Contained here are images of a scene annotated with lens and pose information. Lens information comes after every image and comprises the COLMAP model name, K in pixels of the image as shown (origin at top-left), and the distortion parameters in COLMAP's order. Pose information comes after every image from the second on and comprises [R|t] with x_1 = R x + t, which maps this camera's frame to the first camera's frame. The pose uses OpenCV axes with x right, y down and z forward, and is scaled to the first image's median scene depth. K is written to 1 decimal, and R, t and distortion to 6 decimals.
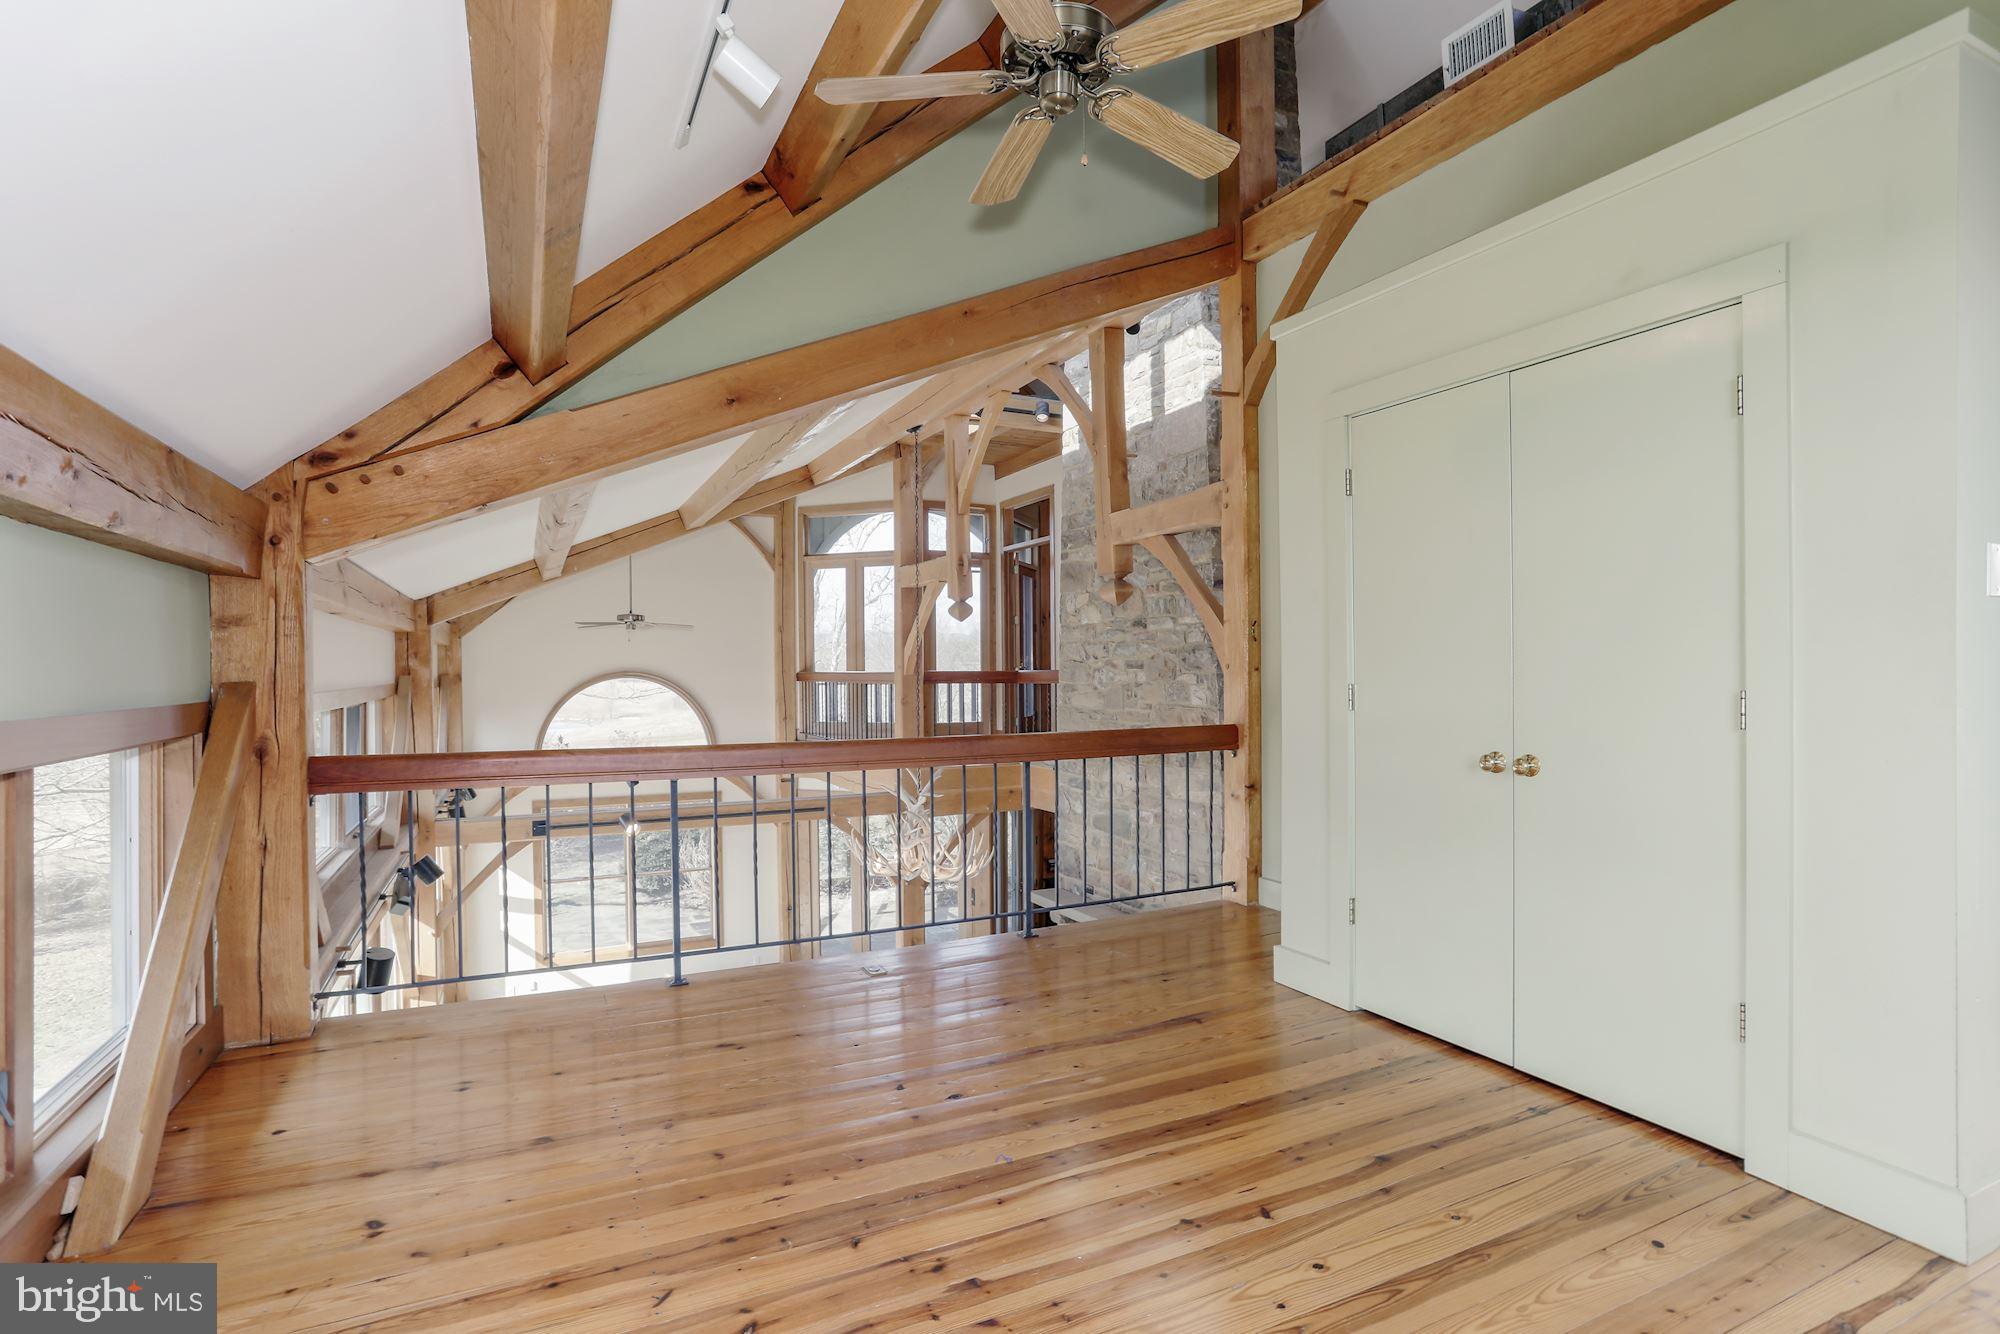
lens RADIAL K [[972.2, 0, 1000.0], [0, 972.2, 667.0], [0, 0, 1]] dist [-0.066061, 0.032661]
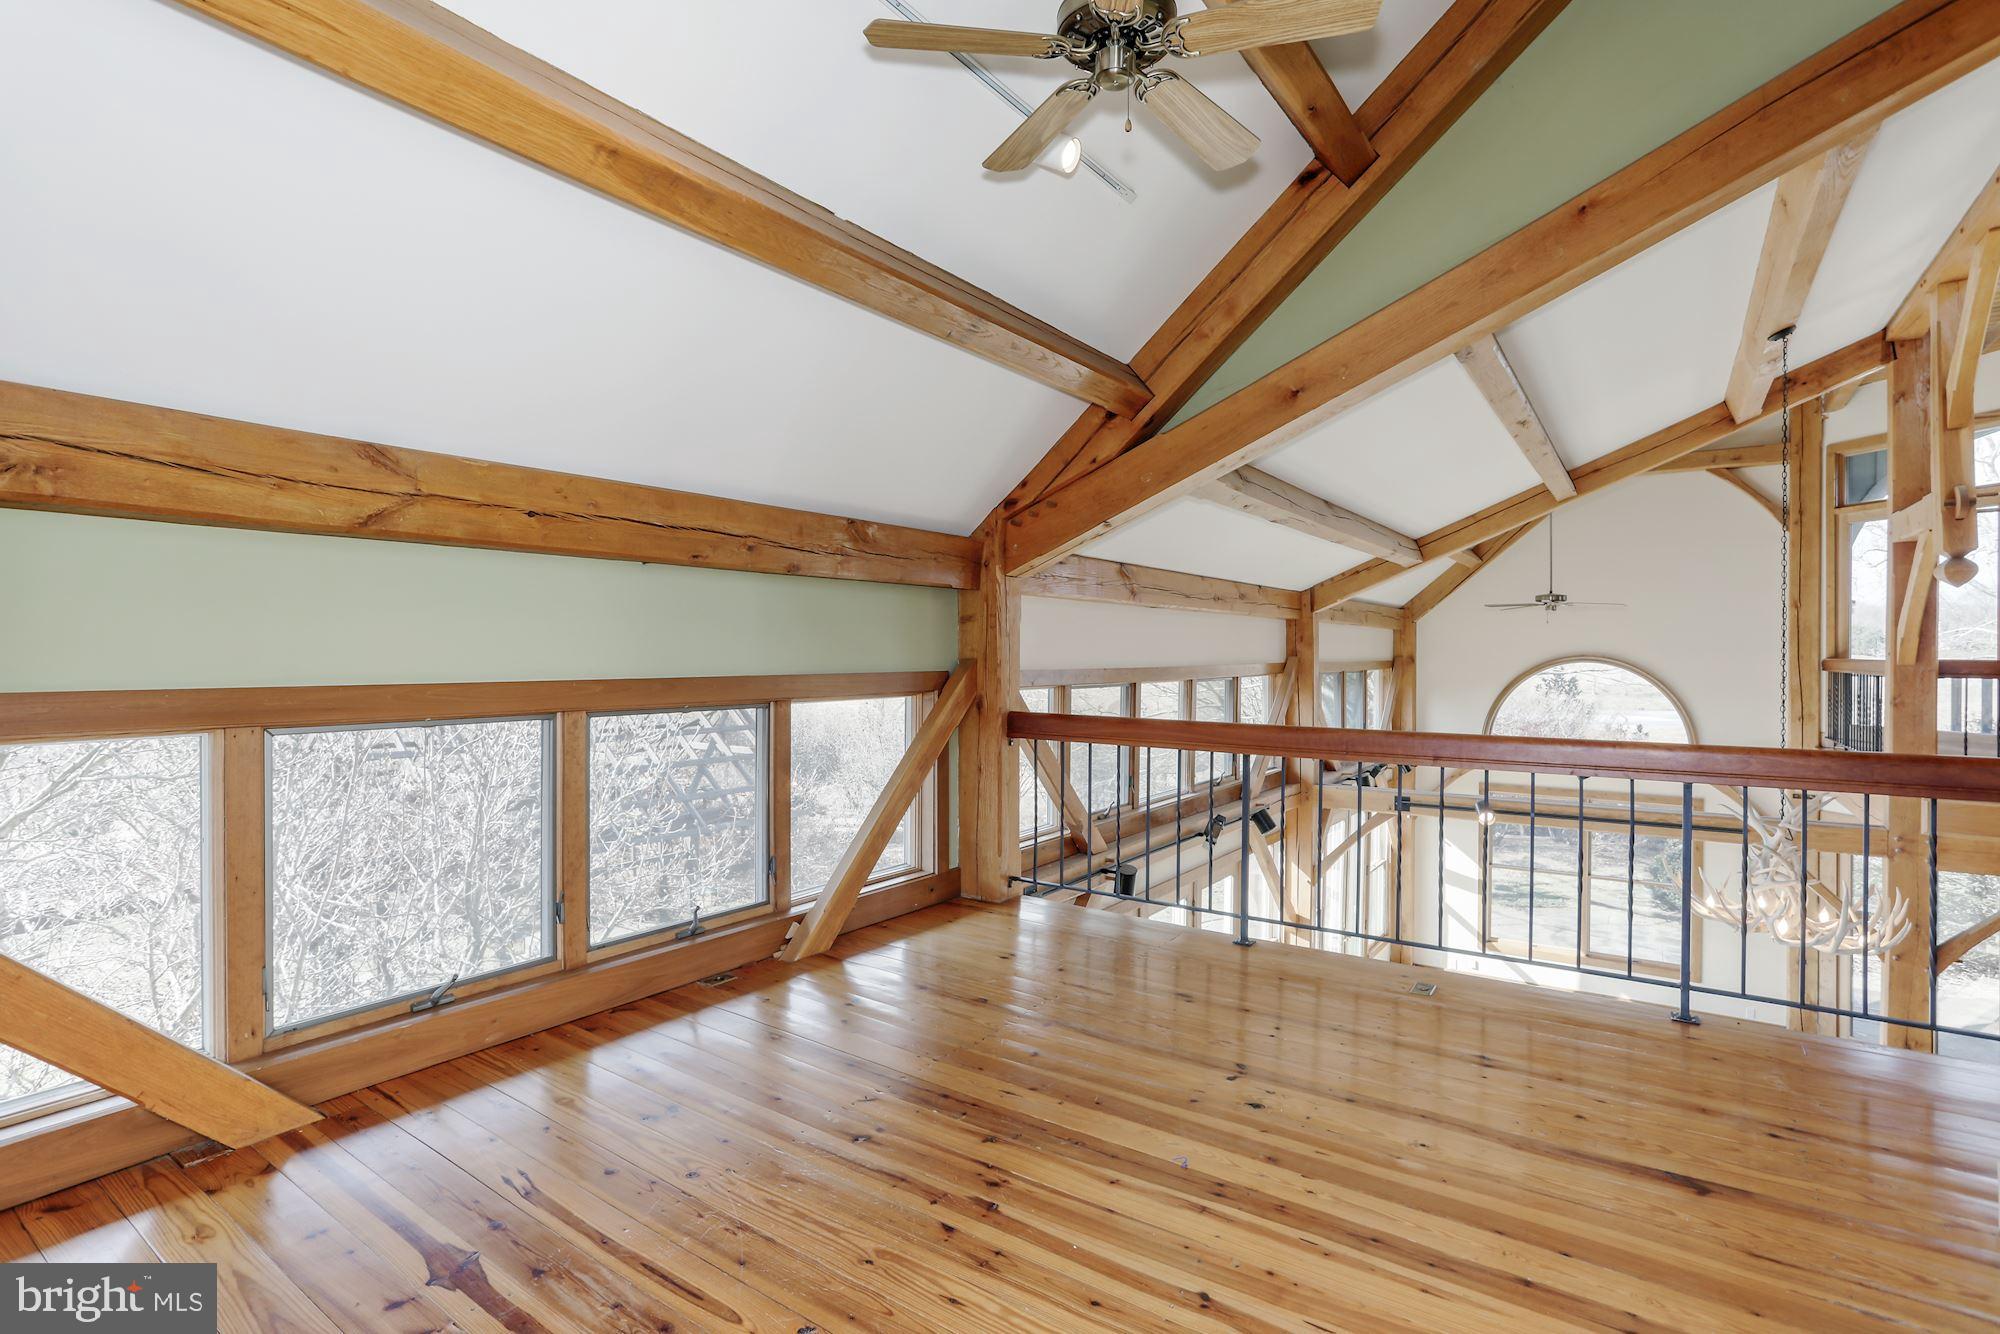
lens RADIAL K [[969.5, 0, 998.9], [0, 969.5, 643.3], [0, 0, 1]] dist [-0.044203, 0.006935]
pose [[0.482567, 0.001383, -0.875858, 0.171617], [-0.007115, 0.999972, -0.002341, -0.001408], [0.875830, 0.007361, 0.482564, 0.083471]]
